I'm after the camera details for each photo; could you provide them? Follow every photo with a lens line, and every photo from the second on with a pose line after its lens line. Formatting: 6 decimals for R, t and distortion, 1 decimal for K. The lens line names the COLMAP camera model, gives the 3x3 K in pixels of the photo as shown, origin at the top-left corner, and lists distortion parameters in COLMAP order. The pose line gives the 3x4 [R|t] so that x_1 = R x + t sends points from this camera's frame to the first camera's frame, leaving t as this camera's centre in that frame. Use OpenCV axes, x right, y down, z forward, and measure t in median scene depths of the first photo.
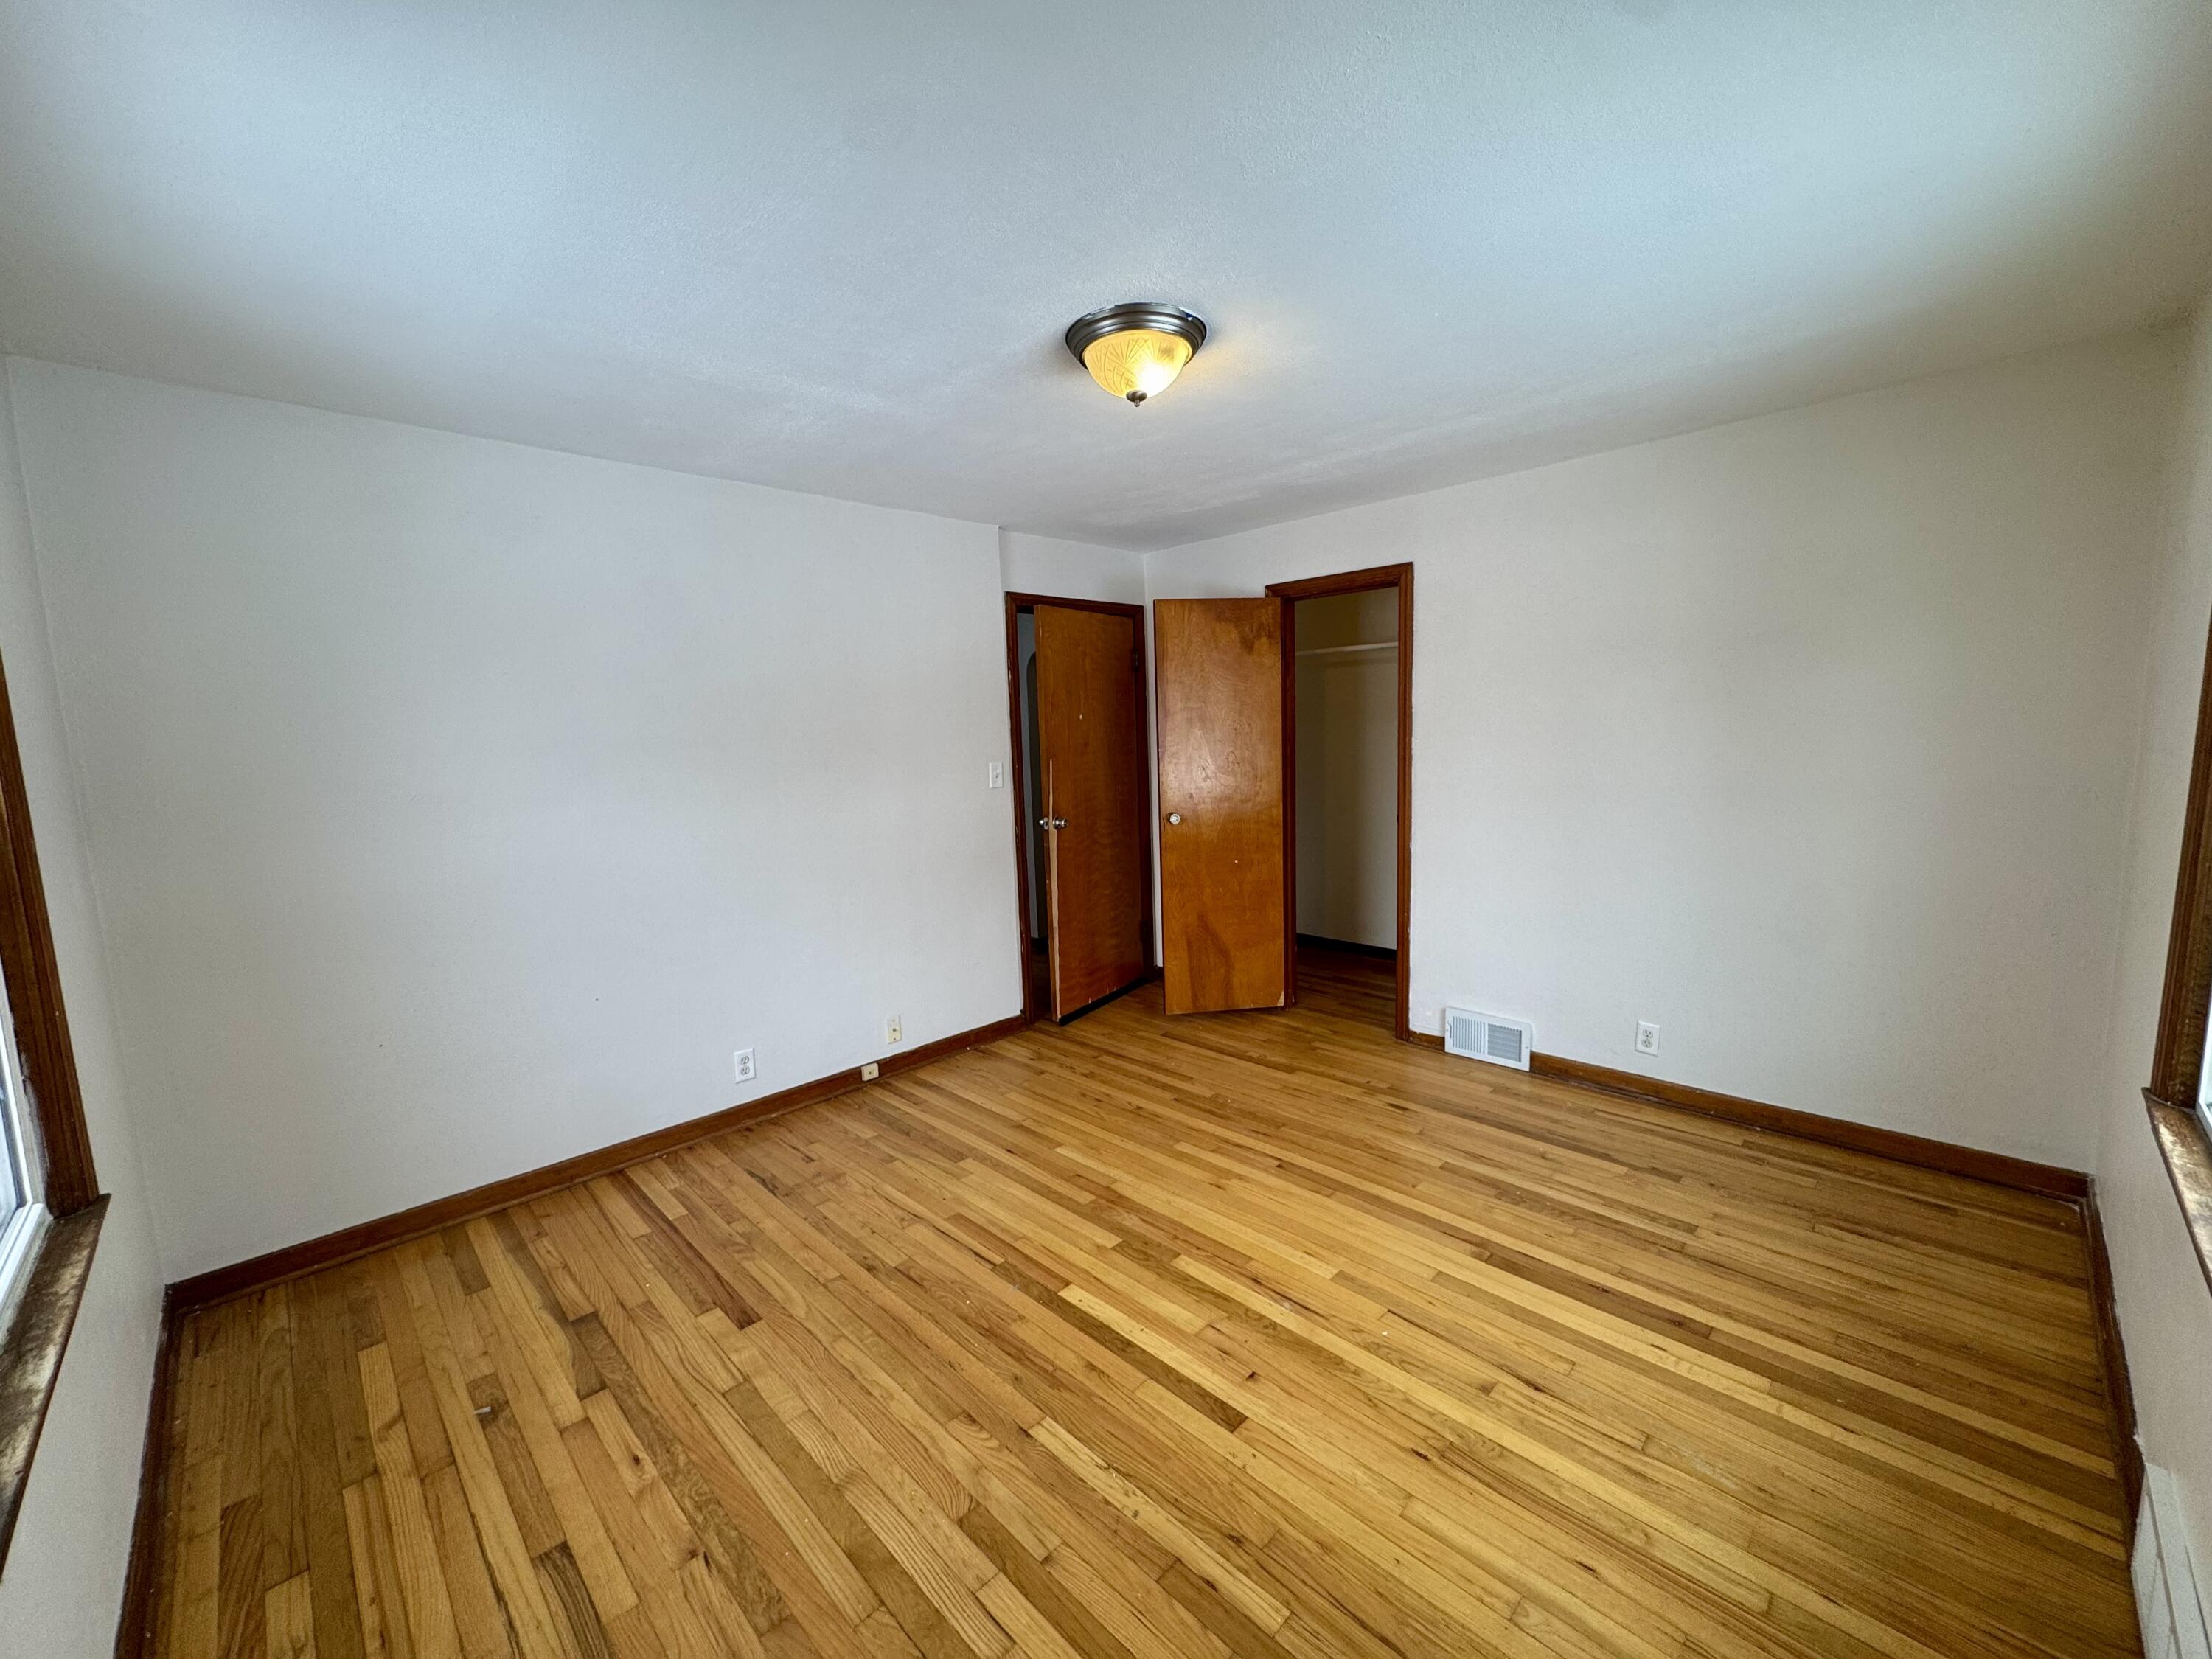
lens RADIAL K [[881.6, 0, 1108.2], [0, 881.6, 830.5], [0, 0, 1]] dist [-0.000815, -0.000331]
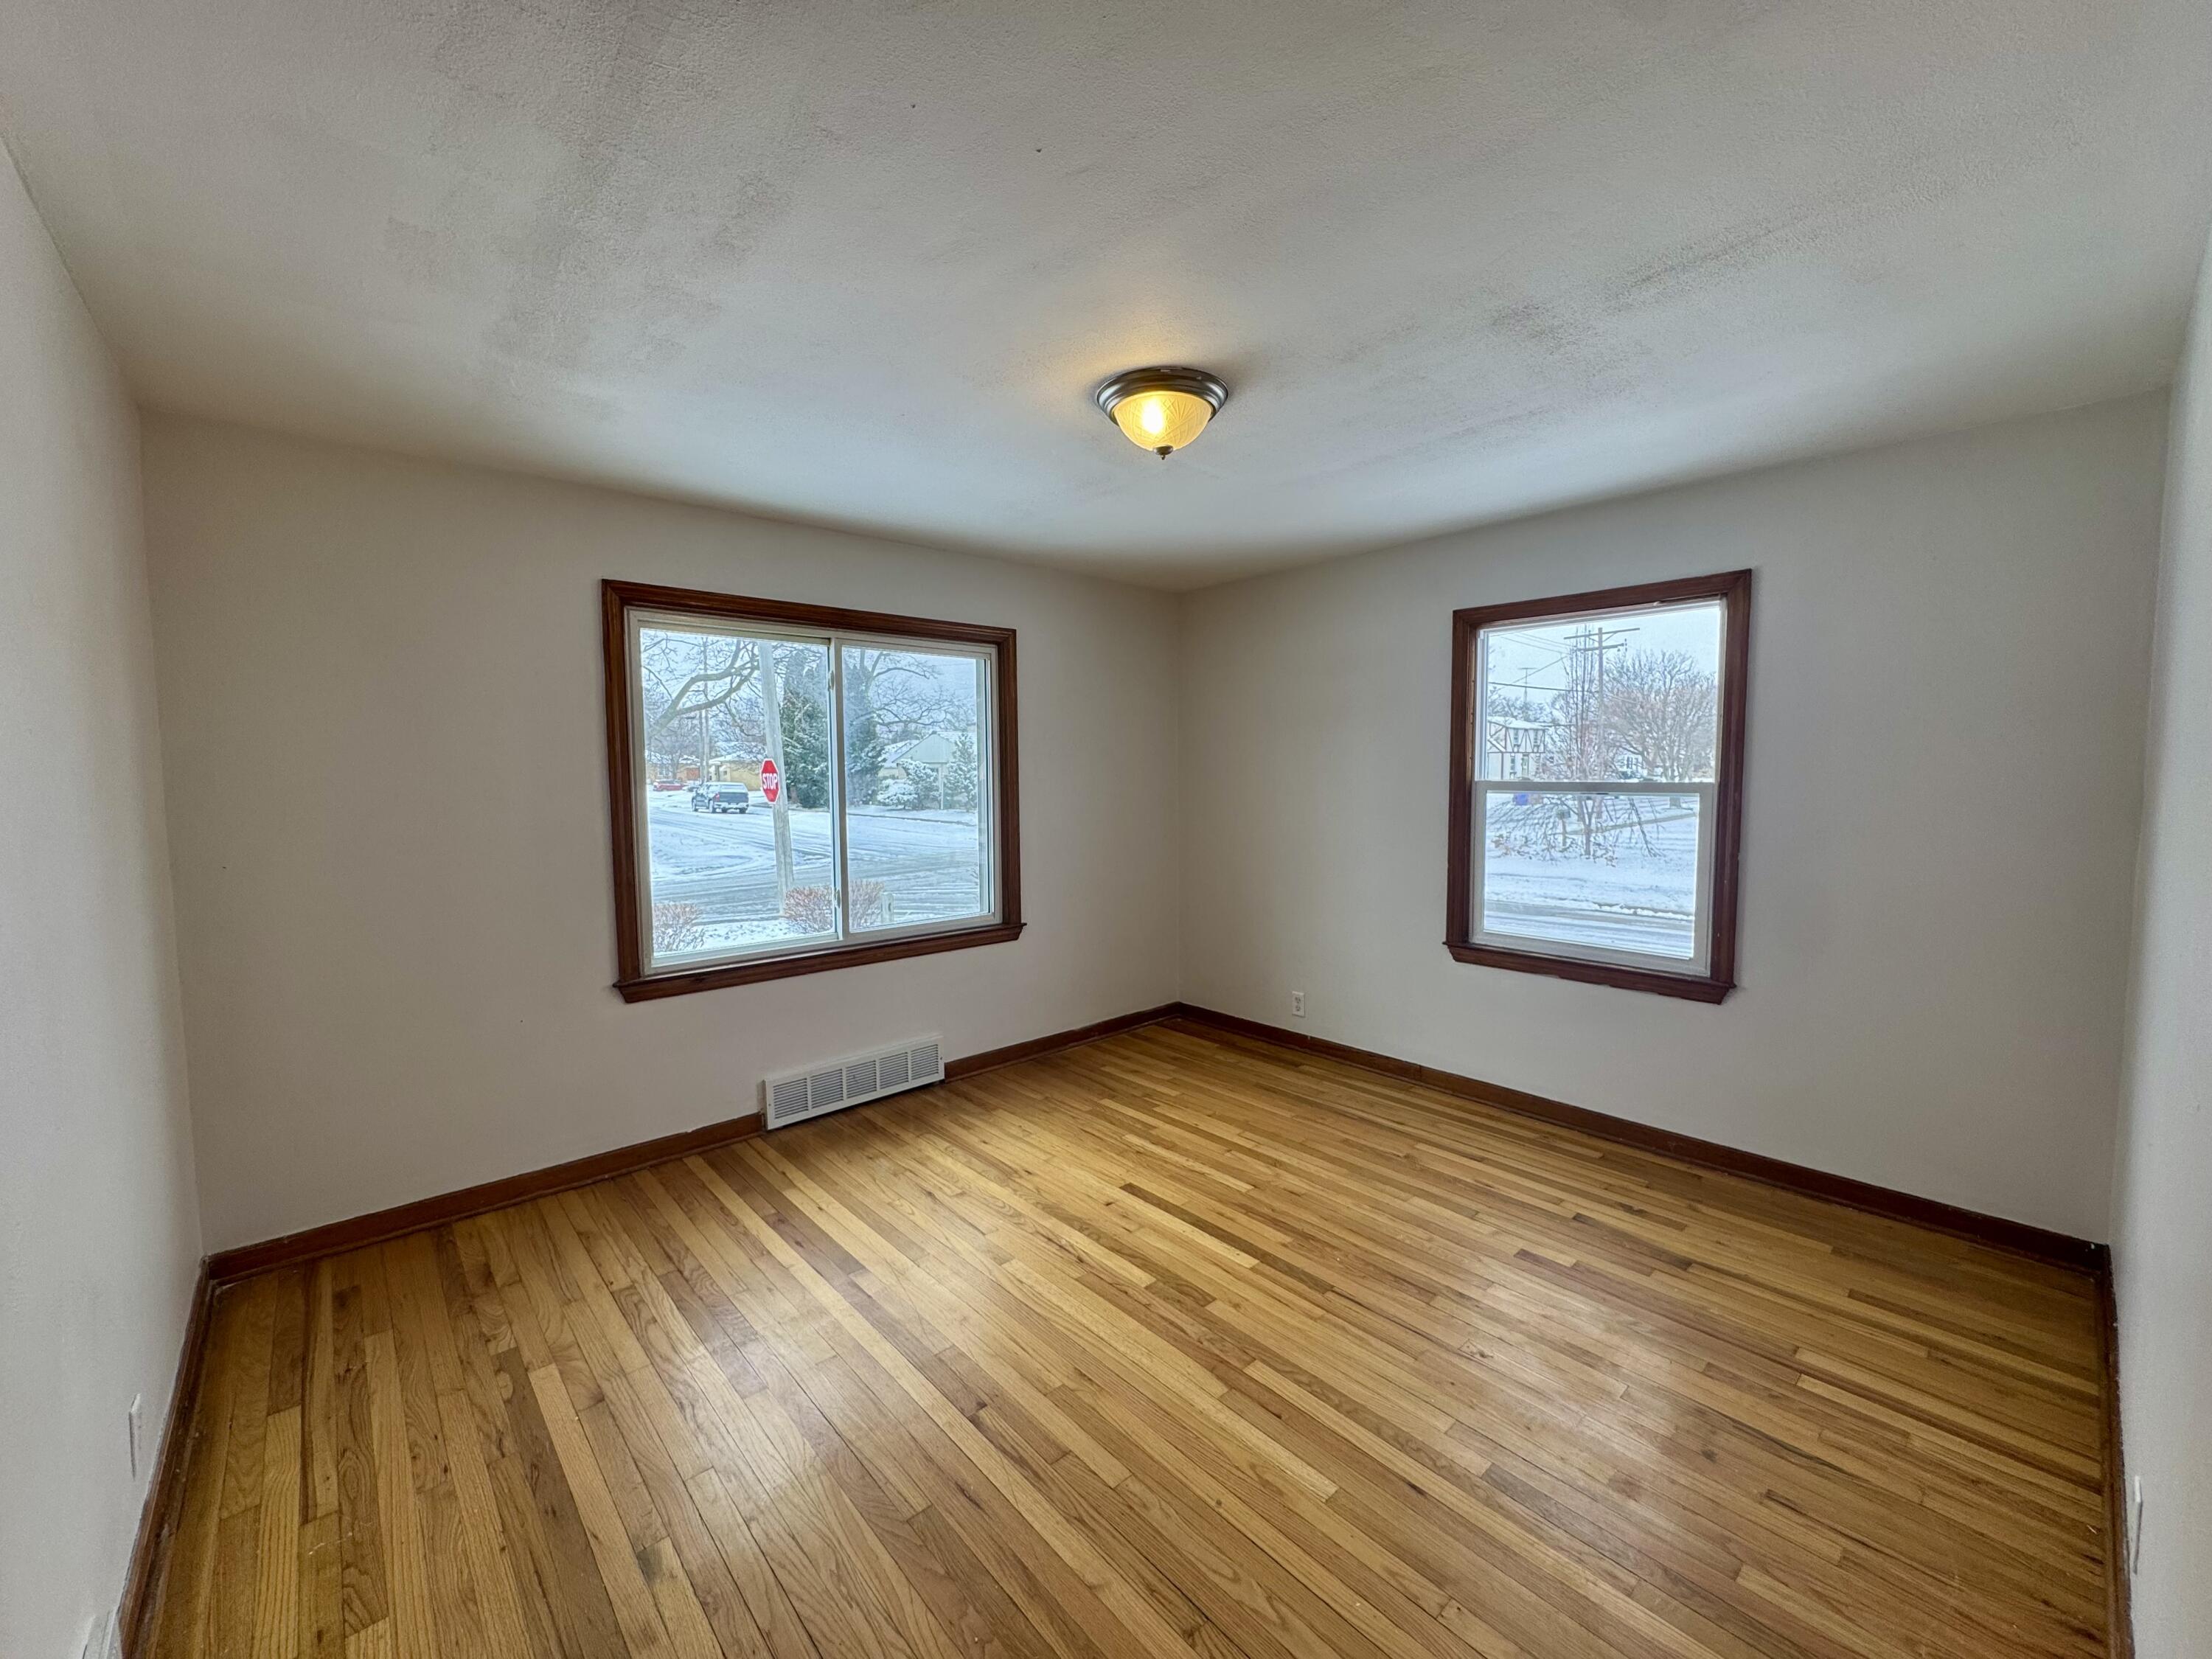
lens RADIAL K [[881.6, 0, 1097.6], [0, 881.6, 828.1], [0, 0, 1]] dist [-0.000815, -0.000331]
pose [[-0.997218, 0.036561, 0.064956, 0.054506], [0.047646, 0.982824, 0.178288, -0.221159], [-0.057322, 0.180887, -0.981832, 1.975151]]
